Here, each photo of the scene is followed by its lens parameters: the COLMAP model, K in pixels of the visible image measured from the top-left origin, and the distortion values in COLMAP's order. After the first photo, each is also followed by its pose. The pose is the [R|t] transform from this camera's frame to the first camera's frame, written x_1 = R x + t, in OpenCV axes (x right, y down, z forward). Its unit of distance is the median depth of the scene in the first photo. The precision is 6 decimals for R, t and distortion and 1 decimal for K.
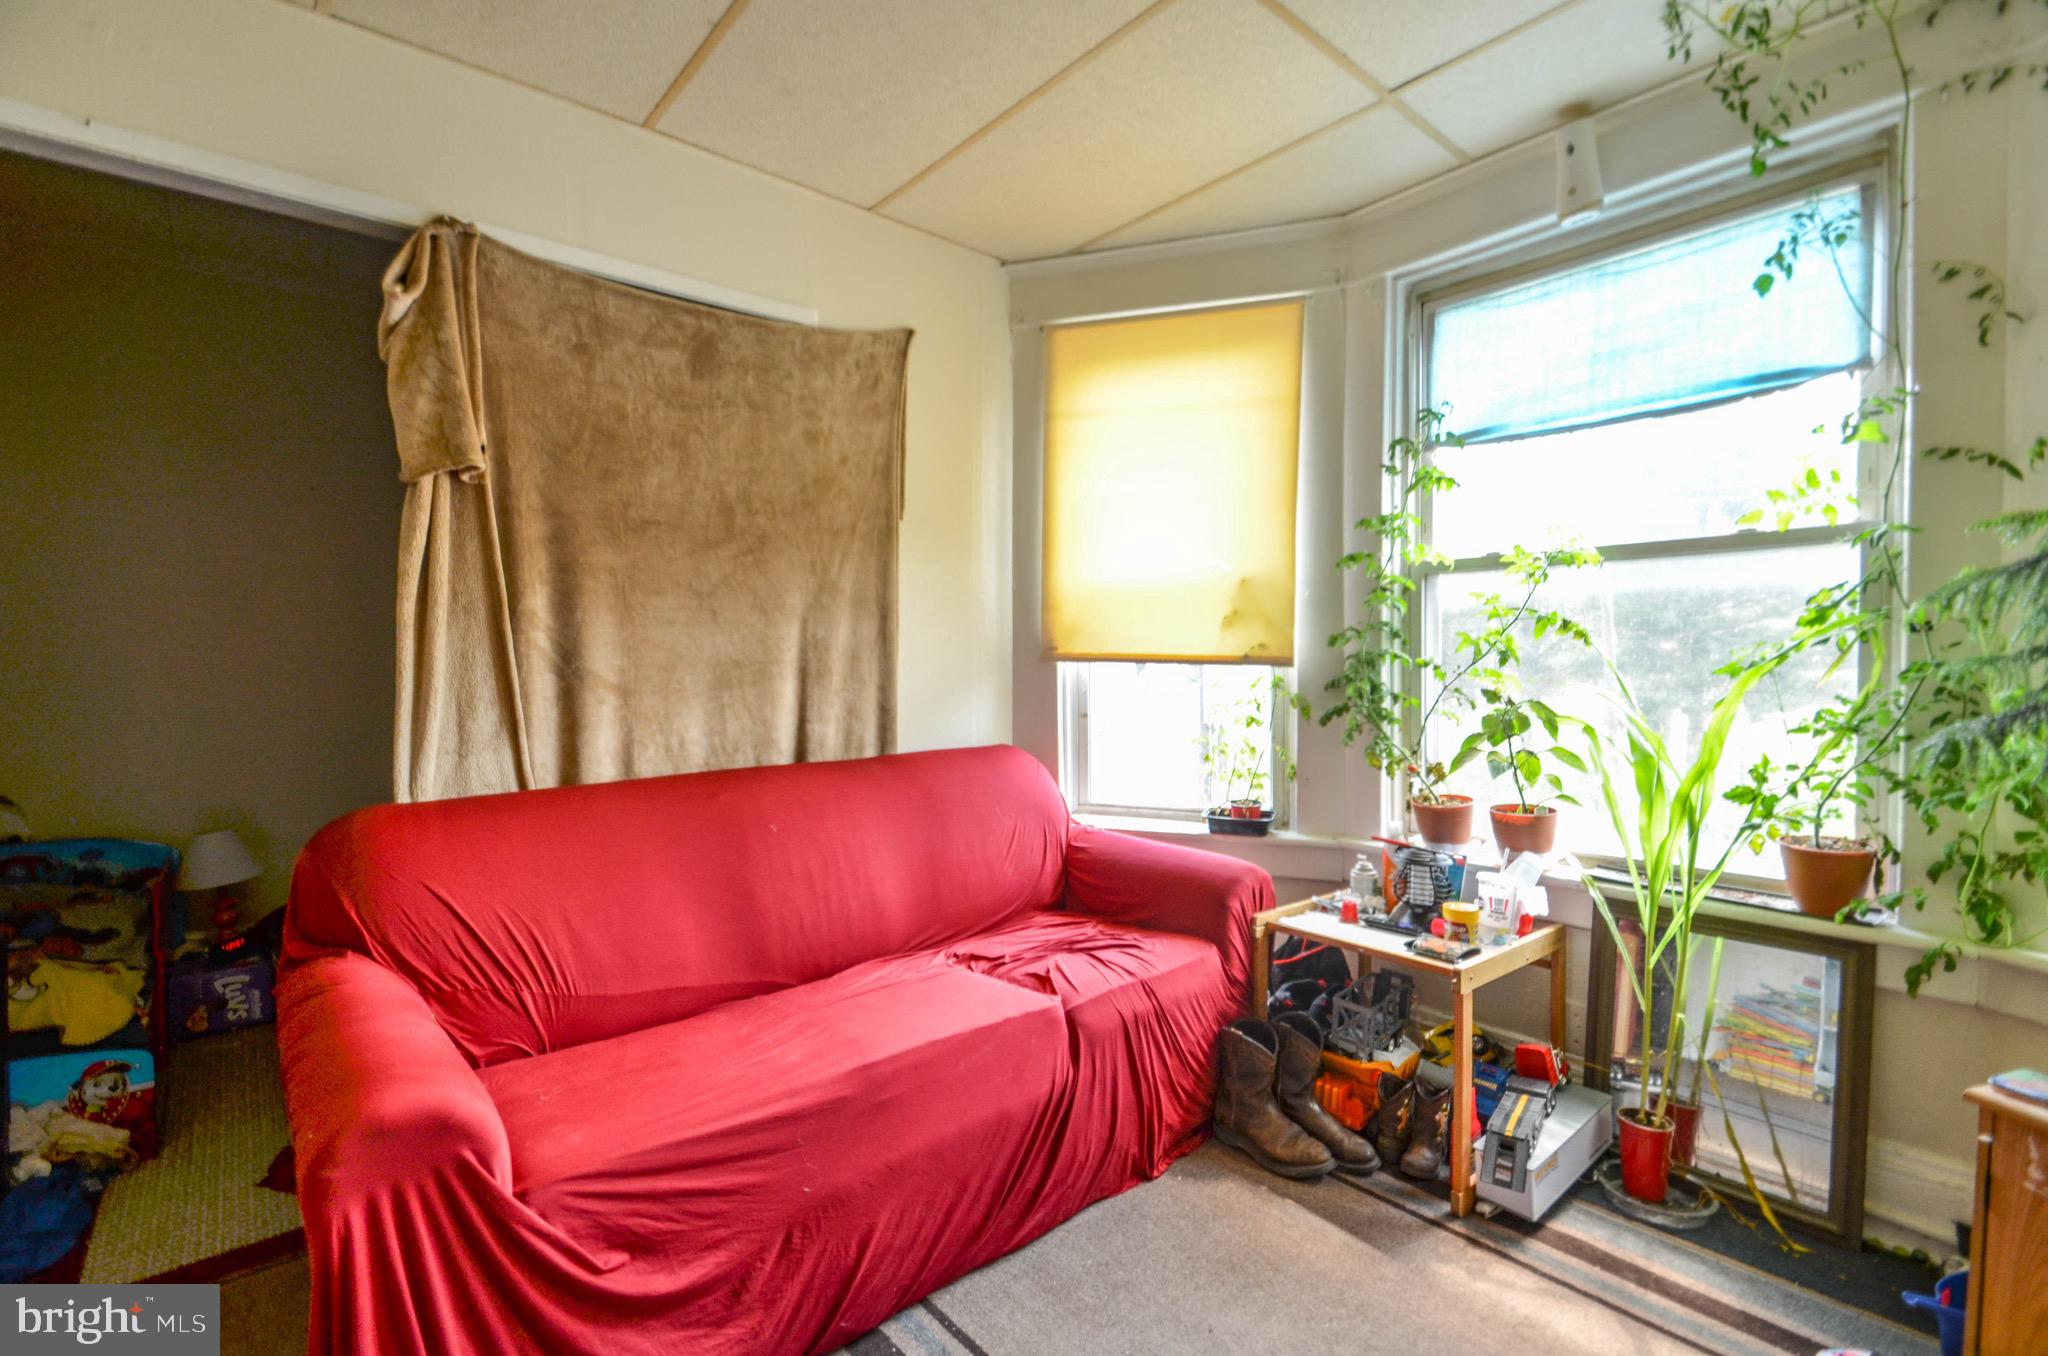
lens RADIAL K [[928.9, 0, 1024.0], [0, 928.9, 678.0], [0, 0, 1]] dist [-0.000913, -0.000388]
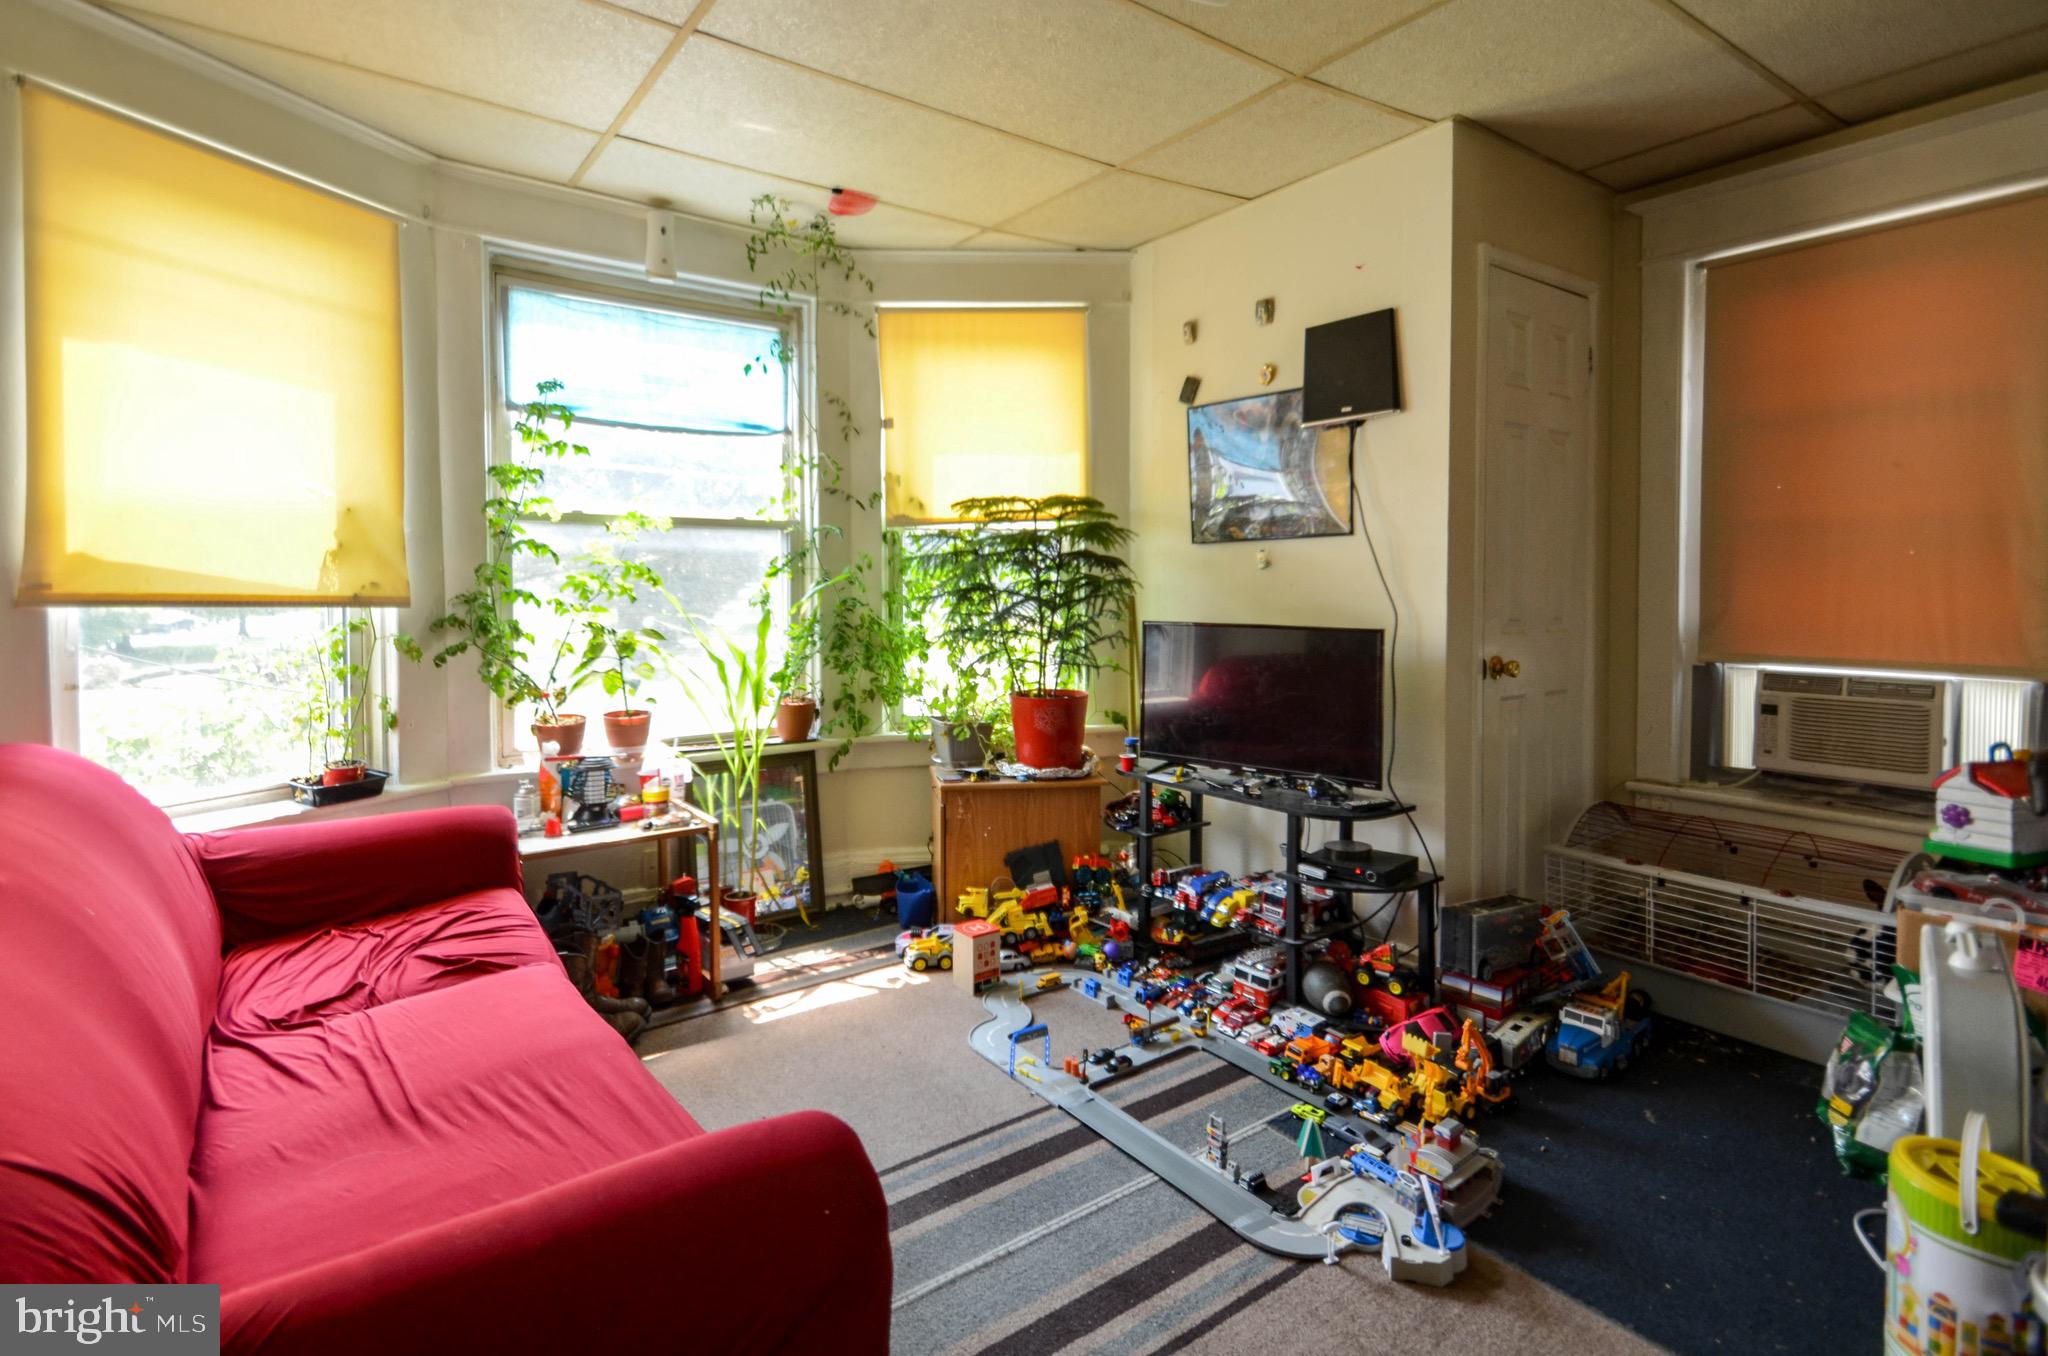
lens RADIAL K [[926.8, 0, 1019.4], [0, 926.8, 619.4], [0, 0, 1]] dist [-0.040035, 0.000041]
pose [[0.047380, -0.026693, 0.998520, -0.632373], [0.023502, 0.999396, 0.025601, -0.009576], [-0.998600, 0.022254, 0.047978, 0.348377]]
